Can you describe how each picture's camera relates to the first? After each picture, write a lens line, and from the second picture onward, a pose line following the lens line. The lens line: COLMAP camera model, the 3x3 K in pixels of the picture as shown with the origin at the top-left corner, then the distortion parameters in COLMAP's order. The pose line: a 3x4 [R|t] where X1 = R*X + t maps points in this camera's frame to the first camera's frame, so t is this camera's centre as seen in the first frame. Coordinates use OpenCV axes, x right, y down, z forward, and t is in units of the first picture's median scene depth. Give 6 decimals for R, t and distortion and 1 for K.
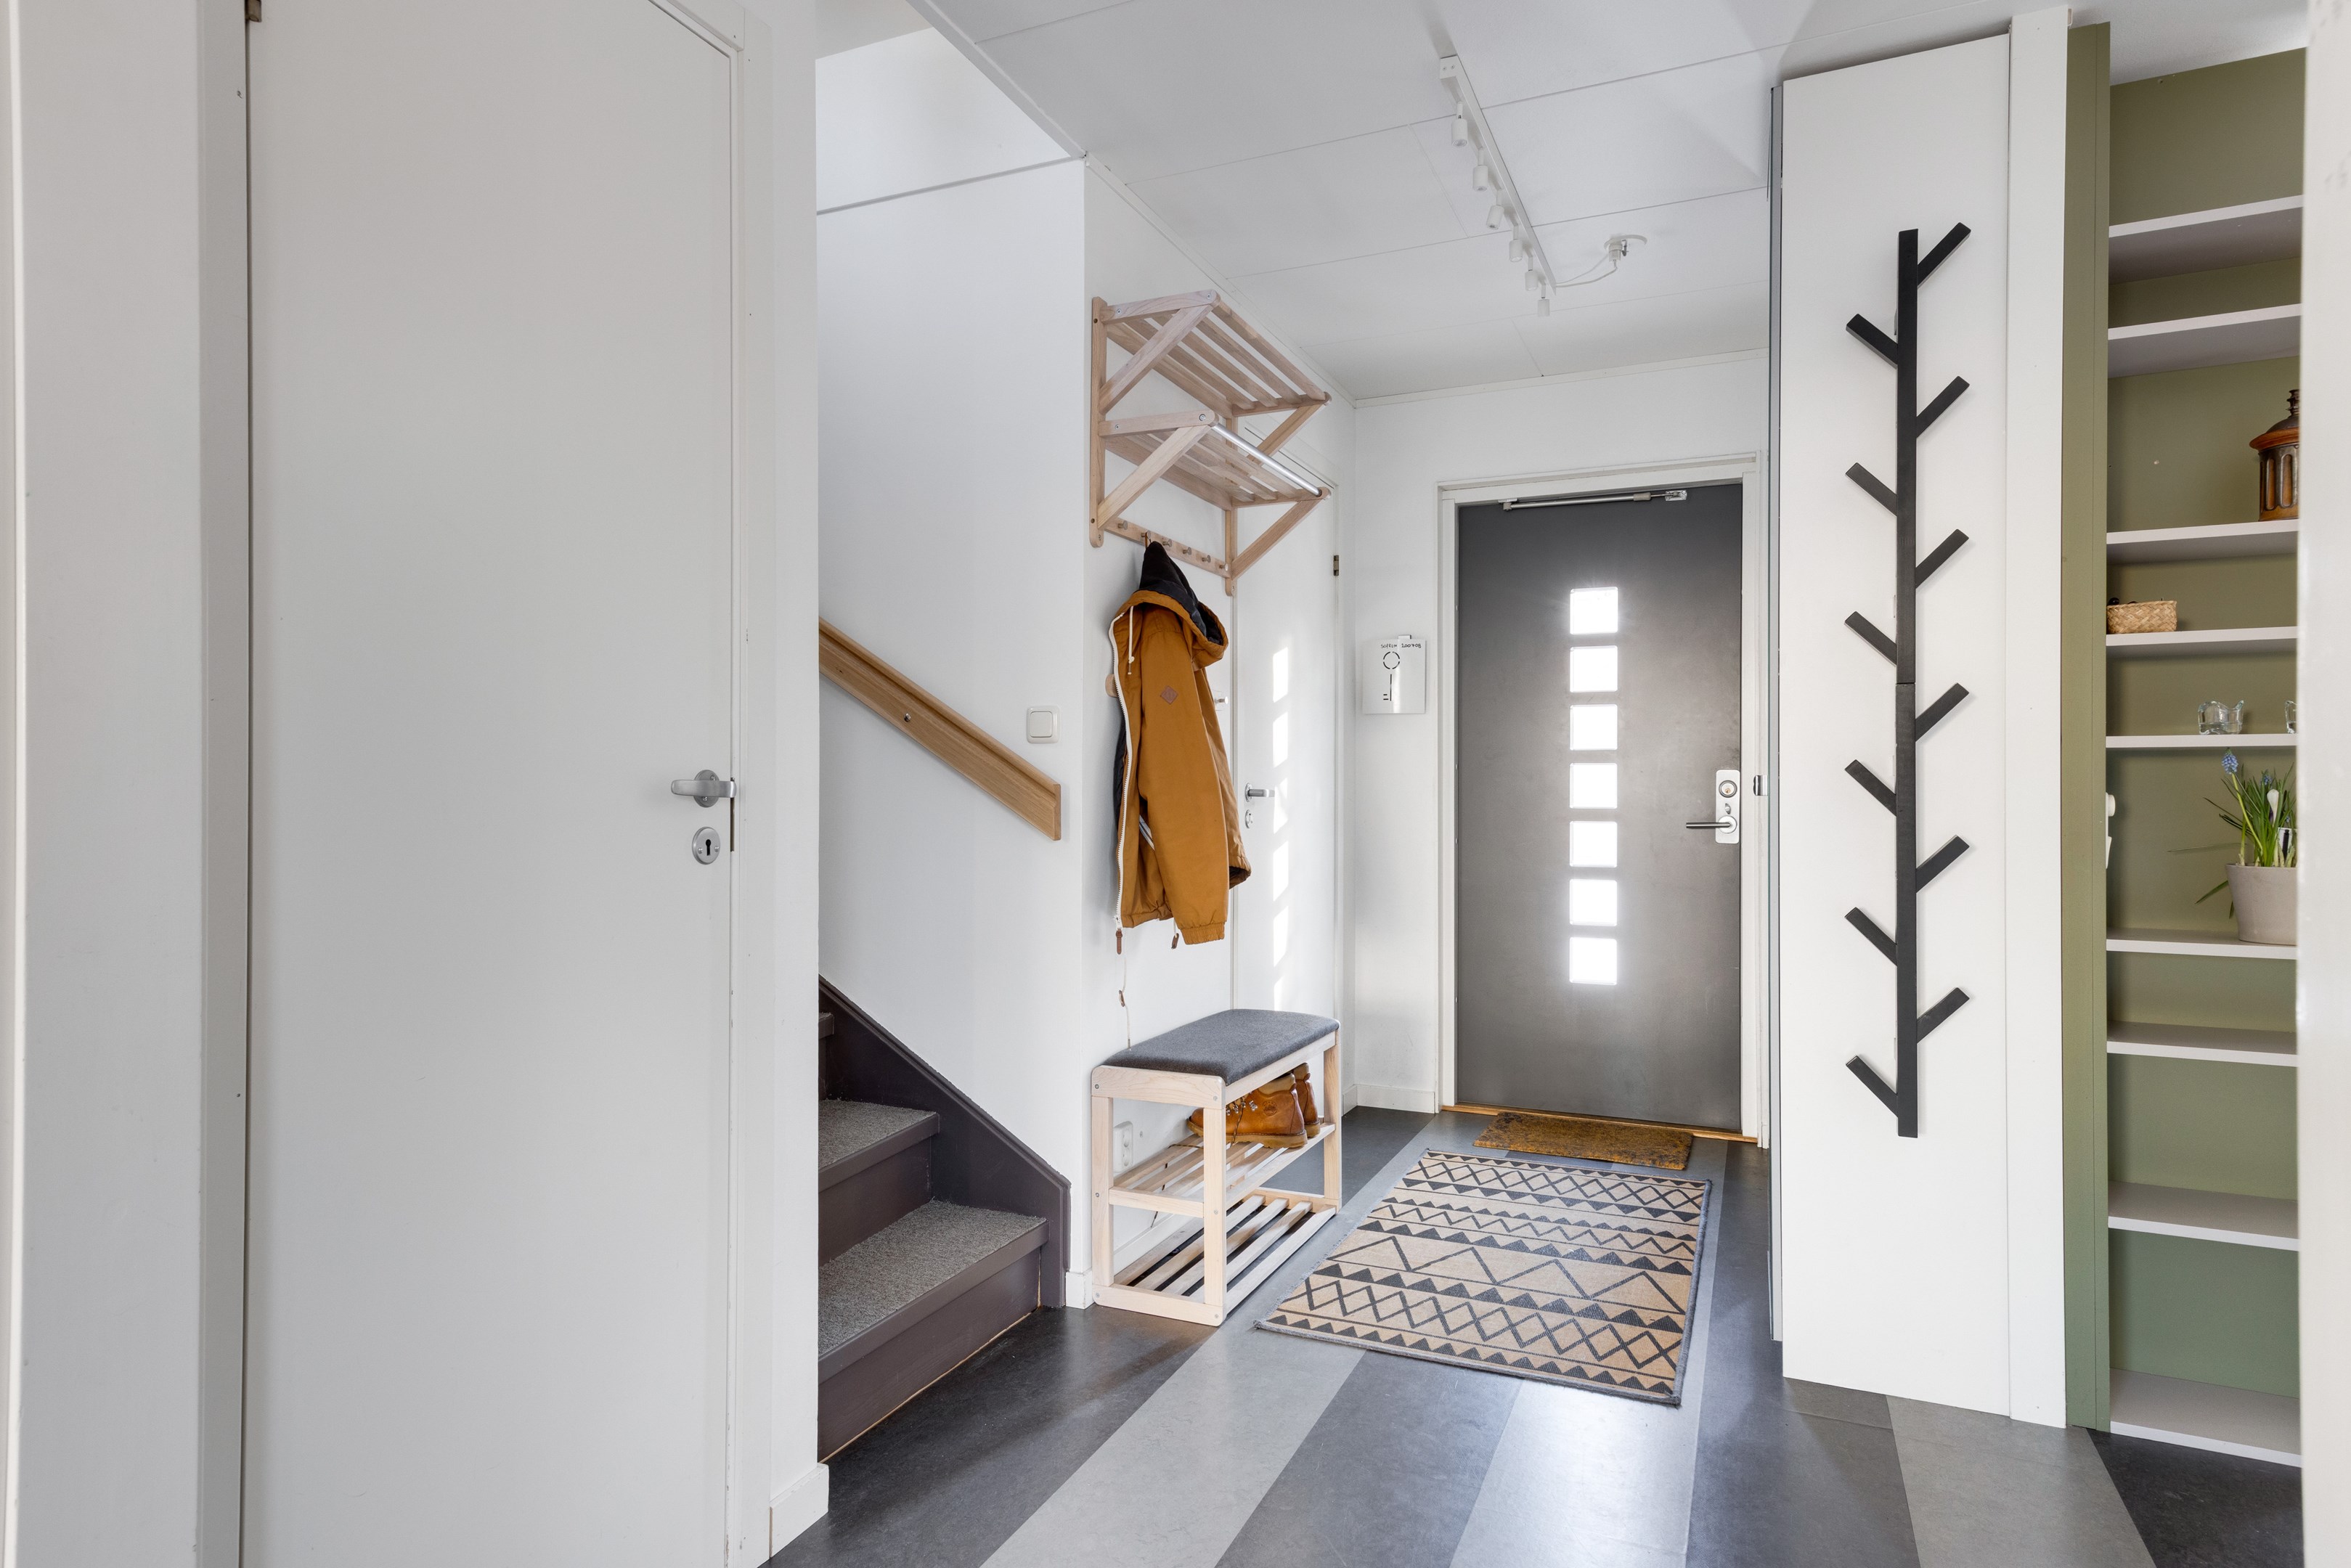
lens RADIAL K [[1311.8, 0, 1175.5], [0, 1311.8, 784.0], [0, 0, 1]] dist [-0.000191, -0.000025]
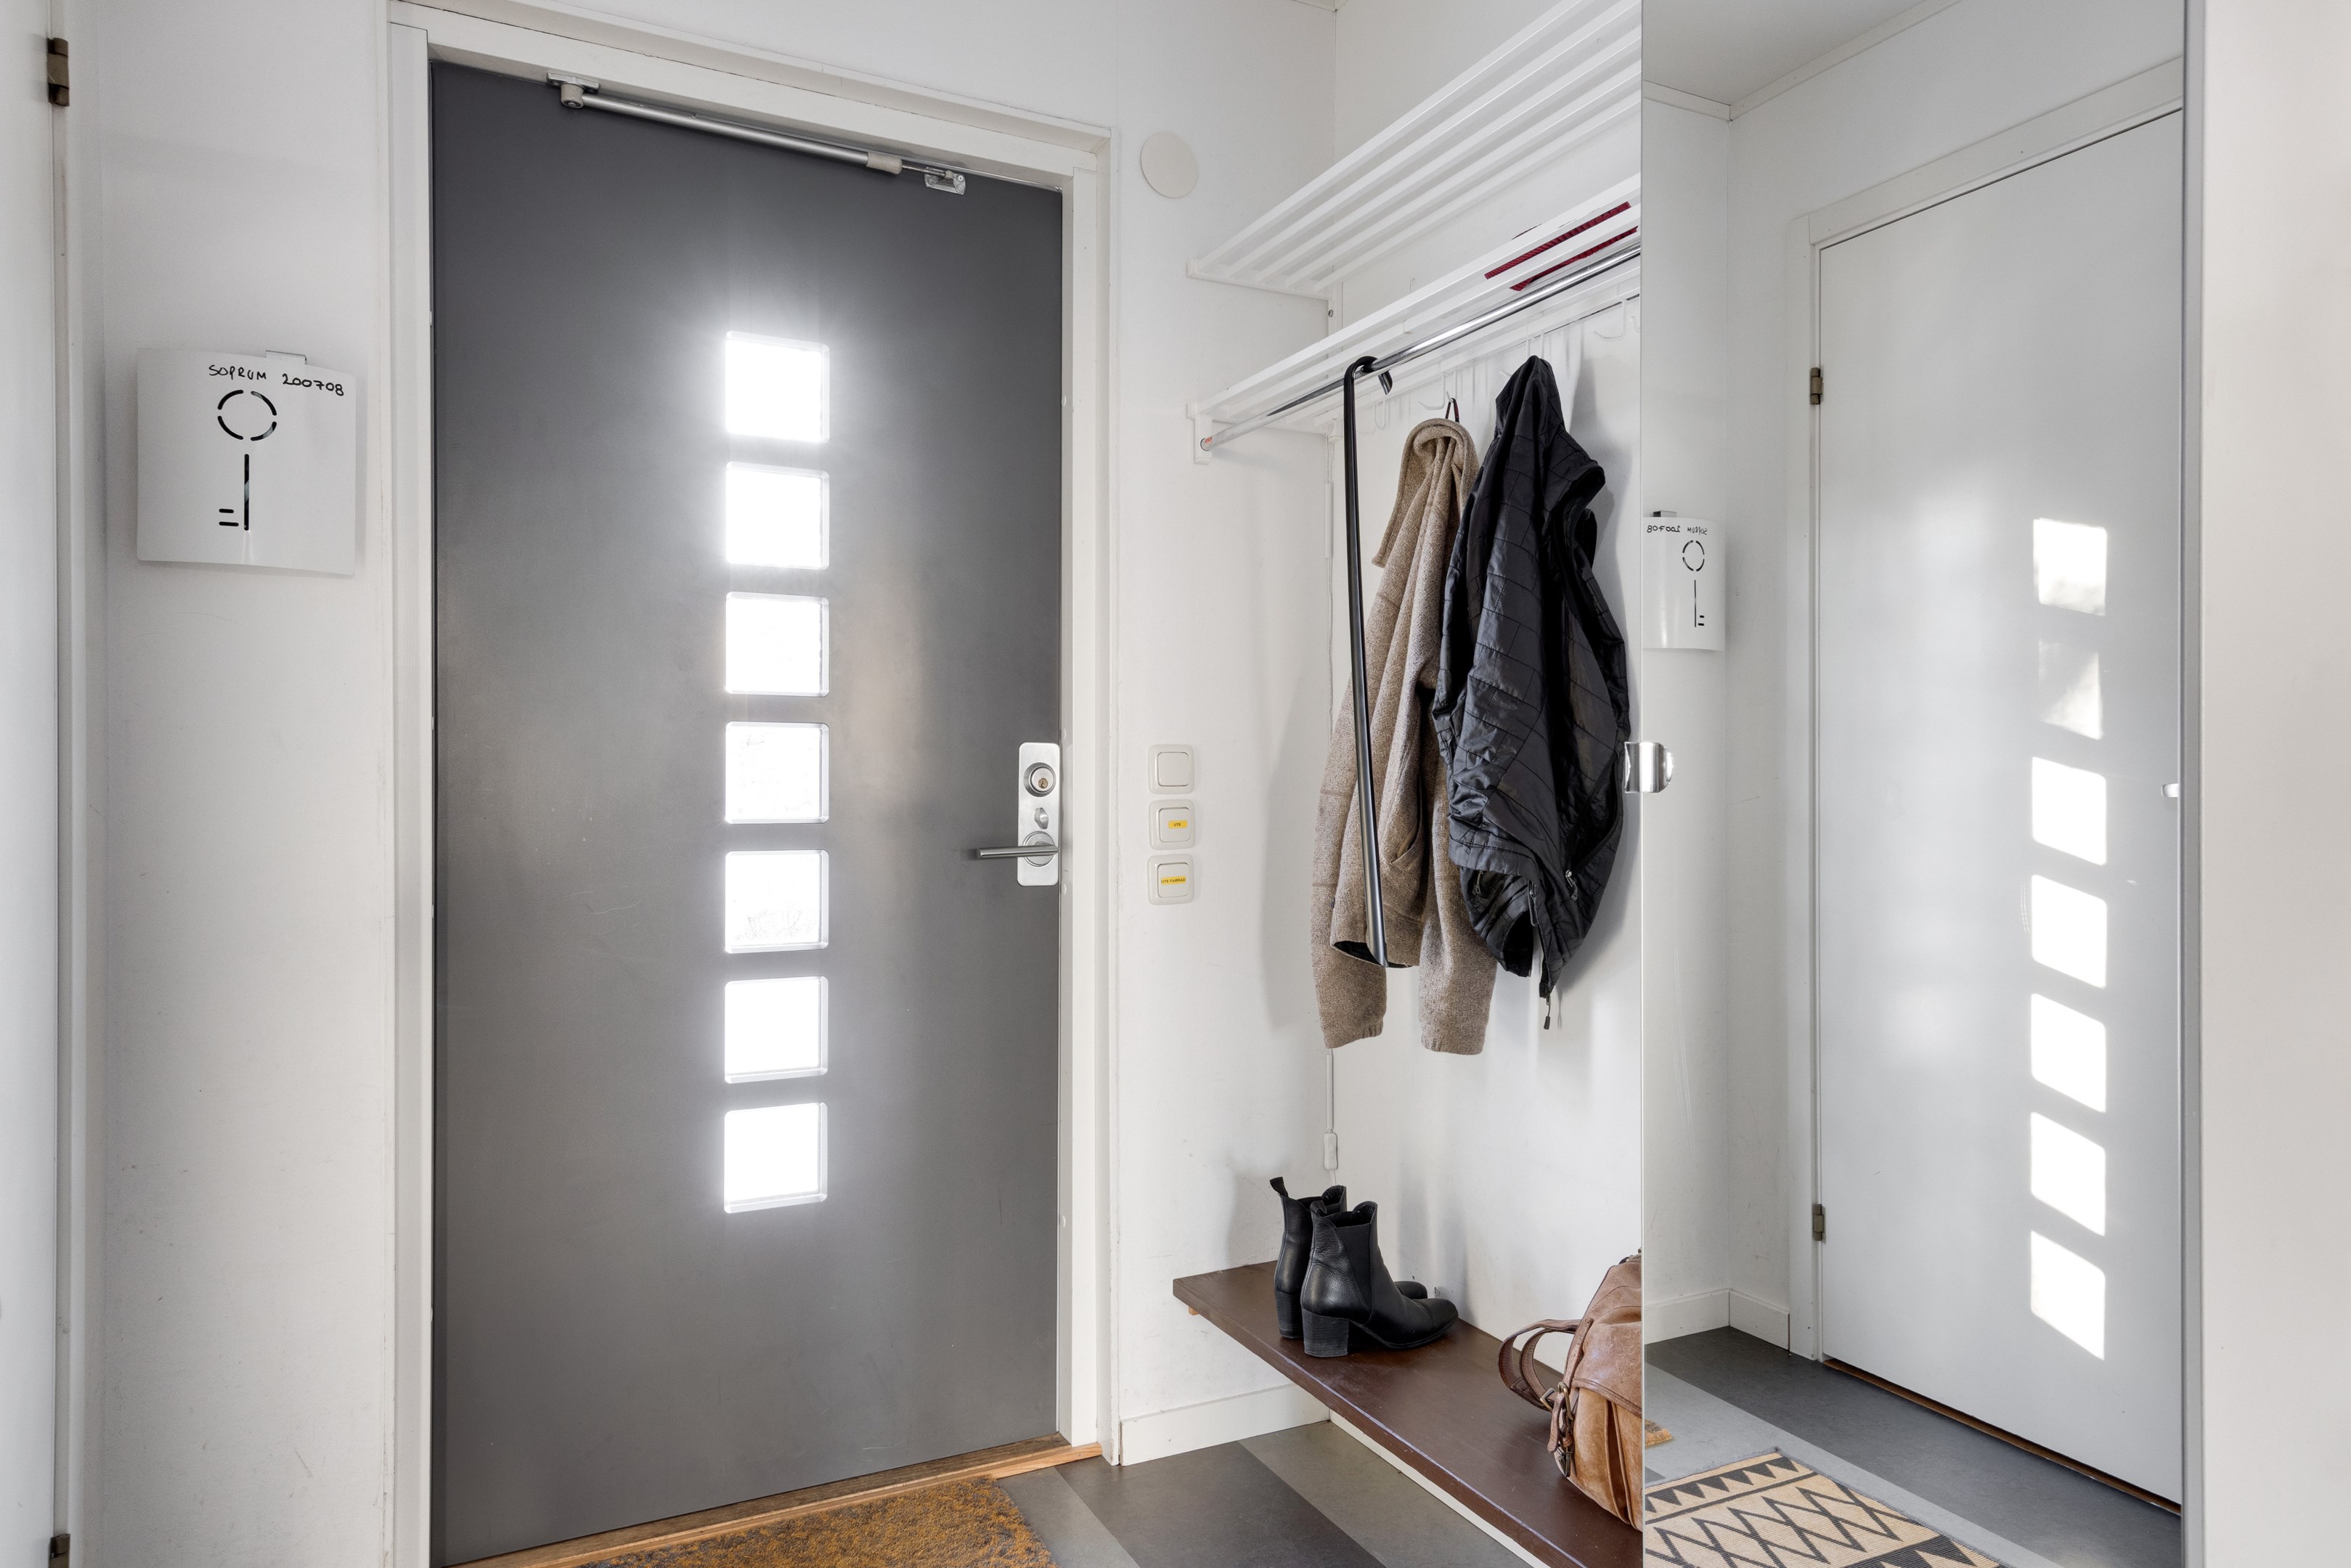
lens RADIAL K [[1403.3, 0, 1175.5], [0, 1403.3, 784.0], [0, 0, 1]] dist [0.016695, -0.001453]
pose [[0.622287, -0.000782, 0.782789, 0.022251], [-0.003495, 0.999987, 0.003778, 0.002852], [-0.782782, -0.005086, 0.622276, 0.585633]]
